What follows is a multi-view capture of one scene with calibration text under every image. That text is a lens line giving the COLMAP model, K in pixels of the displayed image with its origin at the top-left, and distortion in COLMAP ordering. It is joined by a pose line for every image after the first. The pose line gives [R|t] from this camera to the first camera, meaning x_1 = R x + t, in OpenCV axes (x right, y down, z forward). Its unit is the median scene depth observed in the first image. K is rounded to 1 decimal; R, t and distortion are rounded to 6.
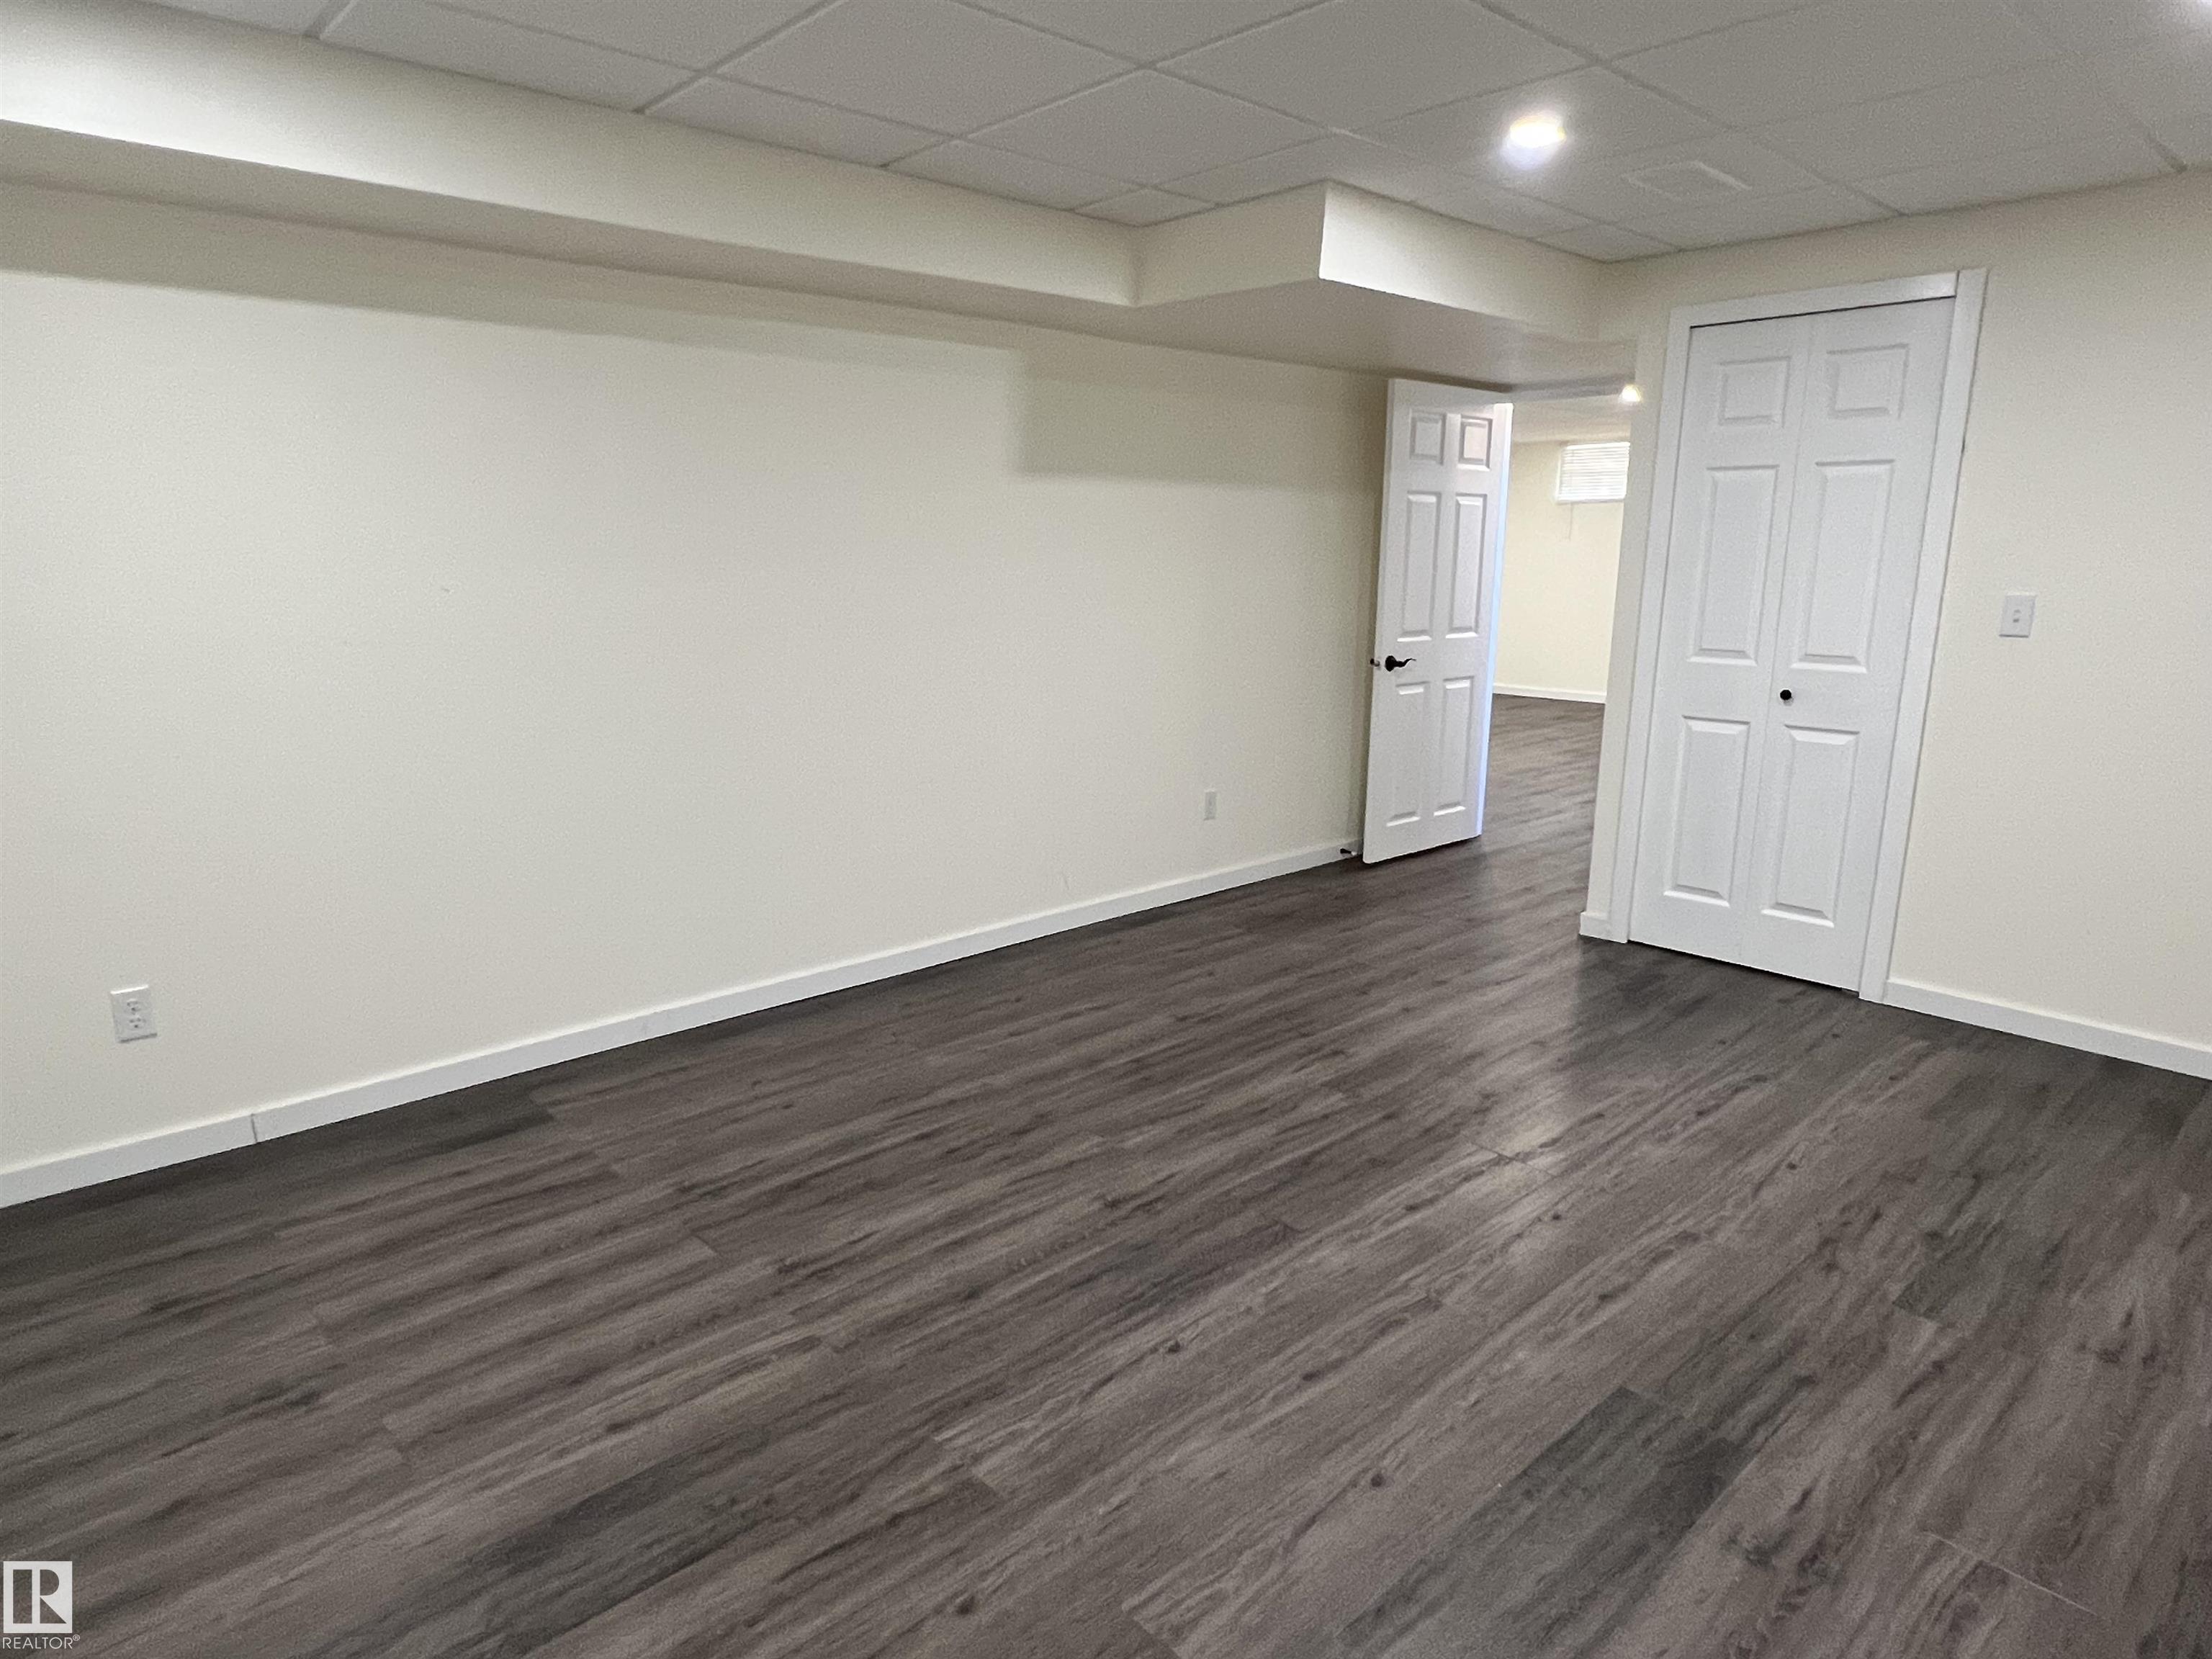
lens RADIAL K [[1288.9, 0, 1102.9], [0, 1288.9, 832.3], [0, 0, 1]] dist [-0.009667, 0.002515]
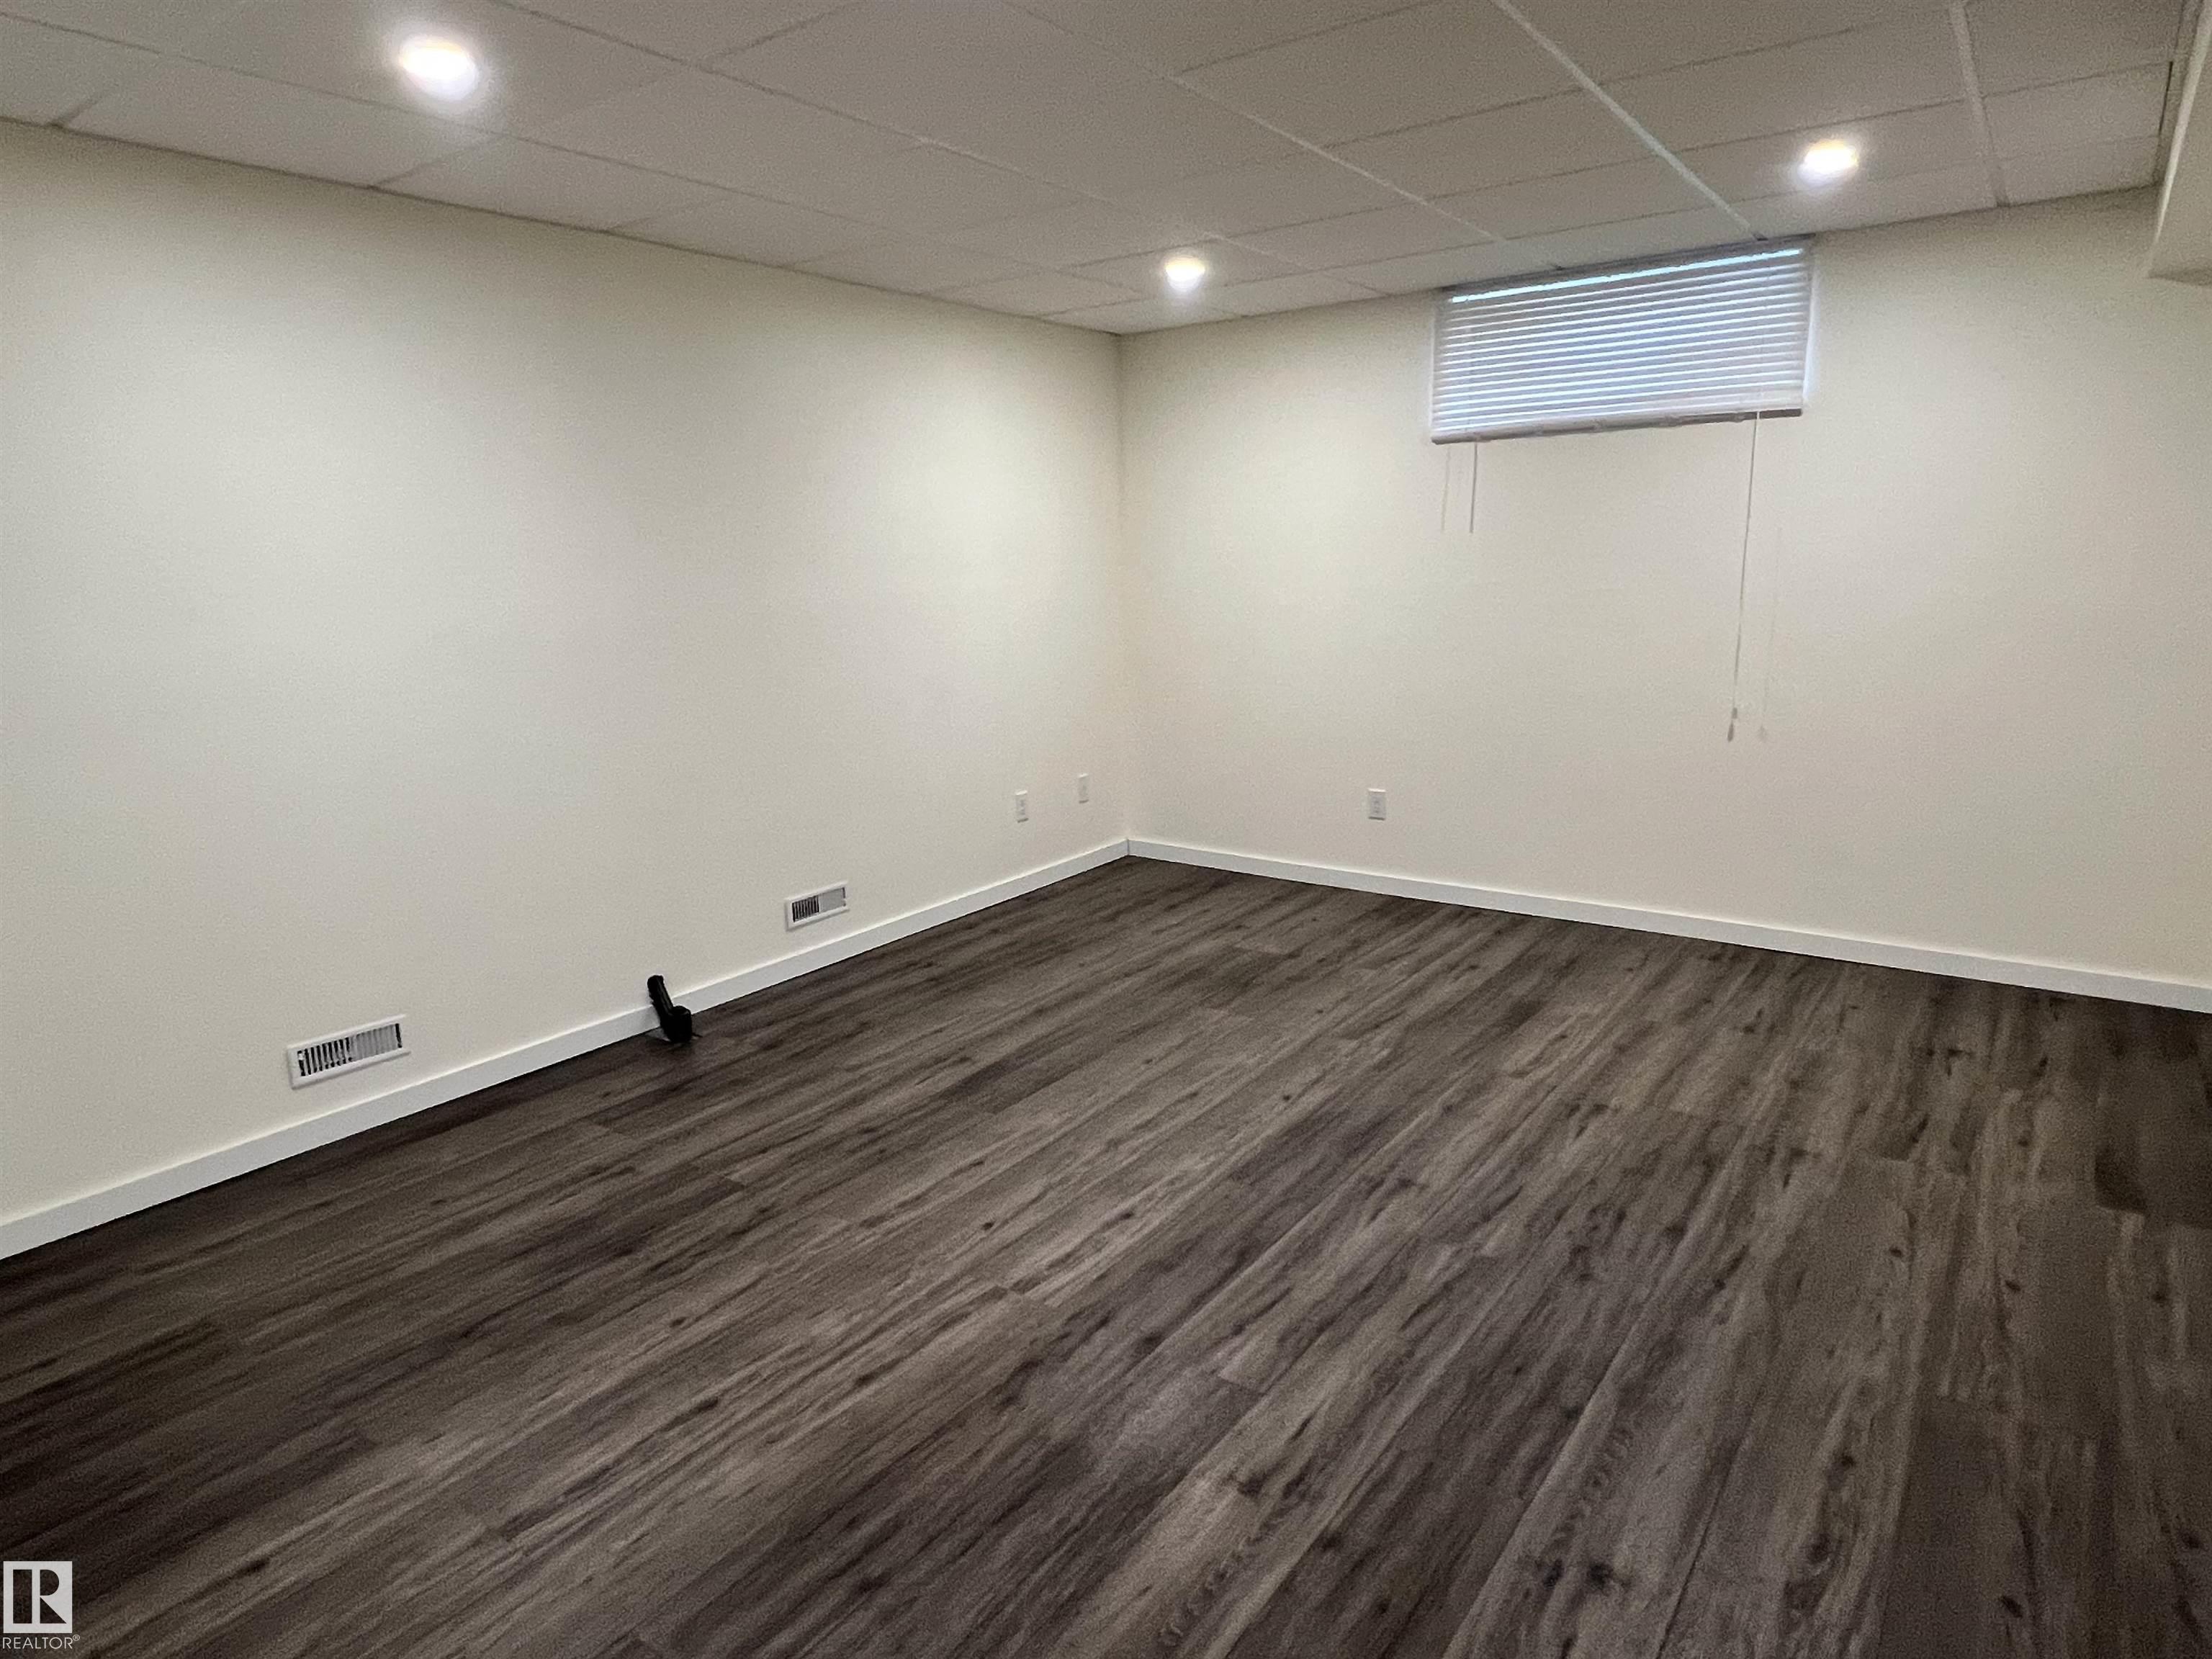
lens RADIAL K [[1288.9, 0, 1105.4], [0, 1288.9, 820.3], [0, 0, 1]] dist [-0.009667, 0.002515]
pose [[-0.979649, 0.065600, -0.189696, 0.438223], [-0.017939, 0.912687, 0.408265, -0.413409], [0.199915, 0.403359, -0.892936, 1.815967]]
